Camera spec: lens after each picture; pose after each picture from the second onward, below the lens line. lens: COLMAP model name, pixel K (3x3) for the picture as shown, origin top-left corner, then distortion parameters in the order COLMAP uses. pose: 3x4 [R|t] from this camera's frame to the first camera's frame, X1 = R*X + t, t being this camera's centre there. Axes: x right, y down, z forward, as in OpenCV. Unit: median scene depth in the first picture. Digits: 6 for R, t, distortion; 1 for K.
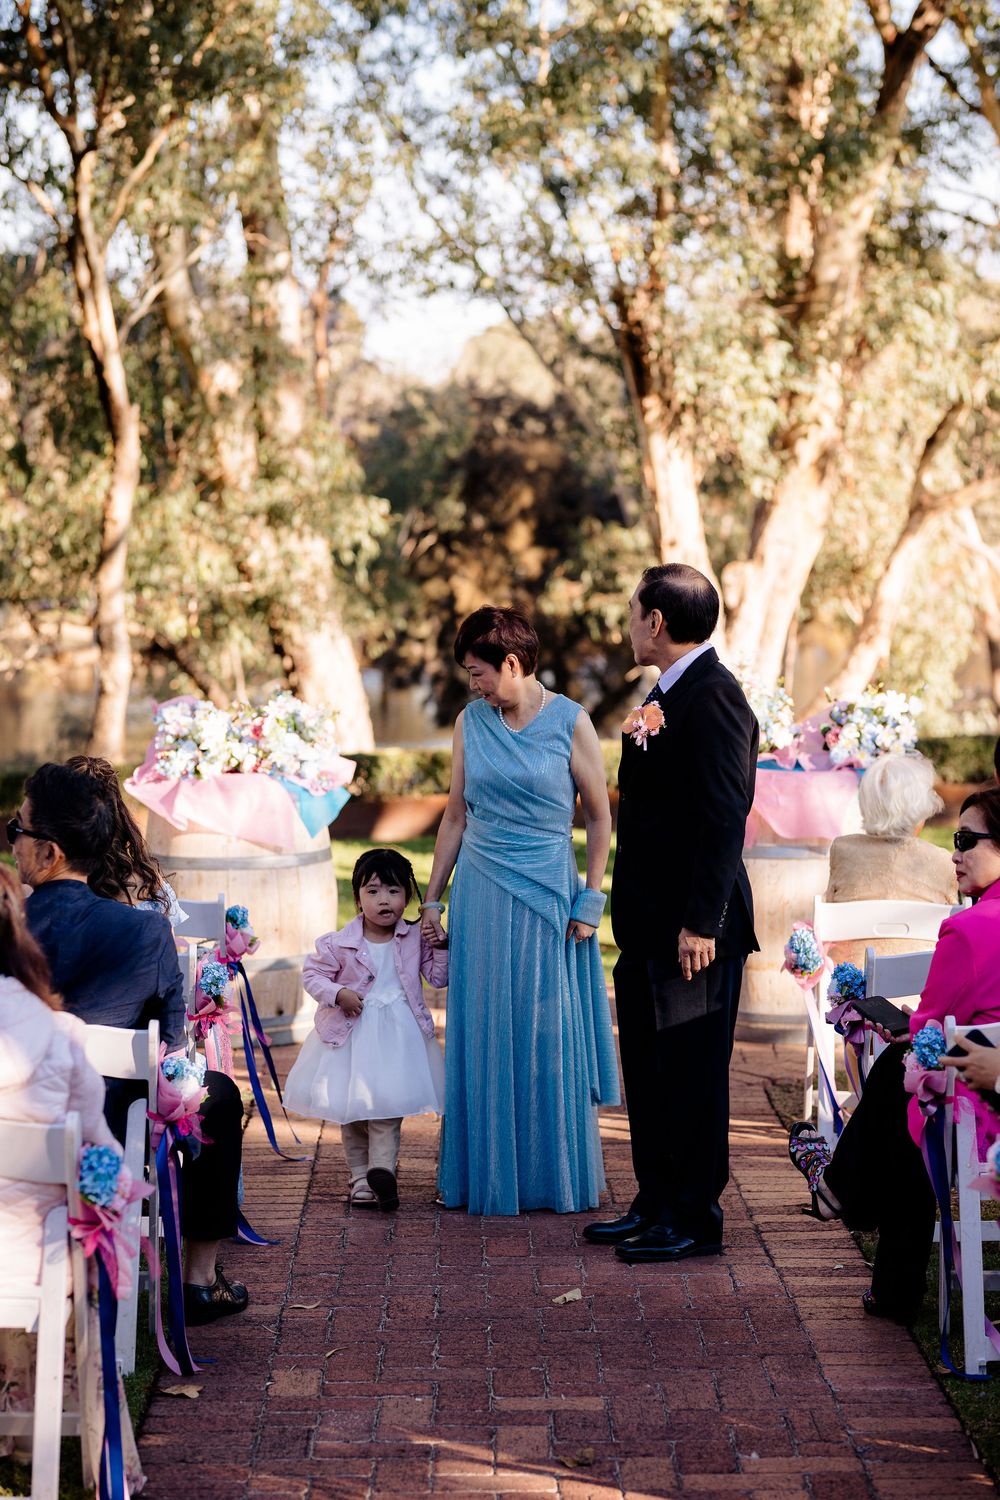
lens RADIAL K [[3646.1, 0, 500.0], [0, 3646.1, 750.0], [0, 0, 1]] dist [0.007626, 0.046048]
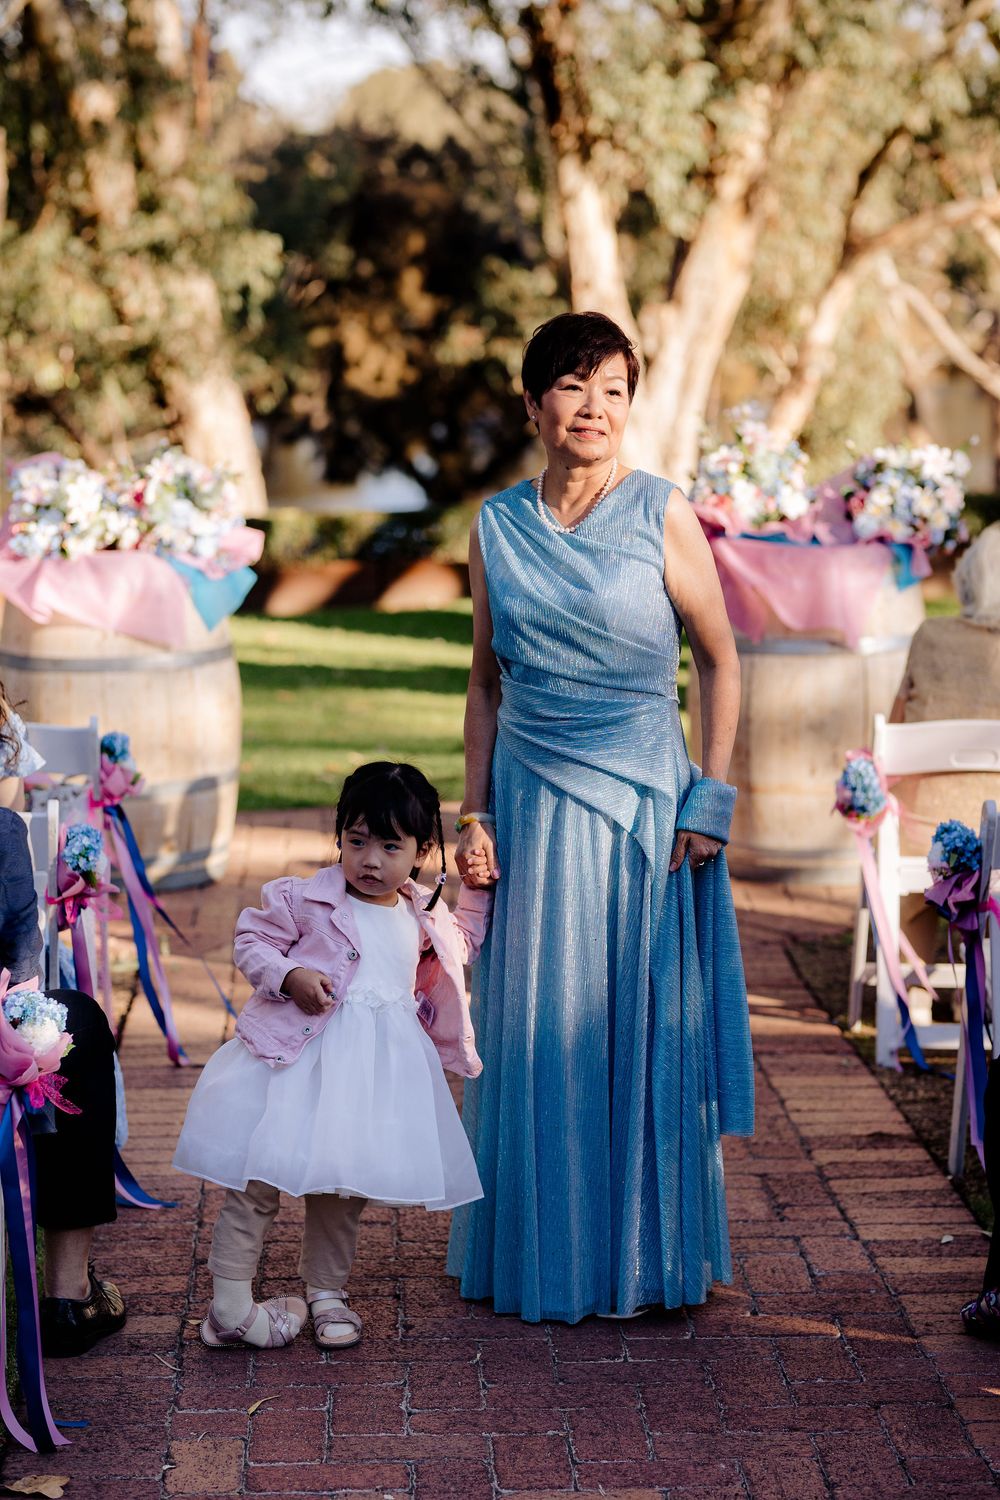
lens RADIAL K [[3646.1, 0, 500.0], [0, 3646.1, 750.0], [0, 0, 1]] dist [0.007626, 0.046048]
pose [[0.999472, -0.005374, 0.032054, -0.009064], [0.003208, 0.997731, 0.067255, -0.002387], [-0.032343, -0.067116, 0.997221, 0.133438]]
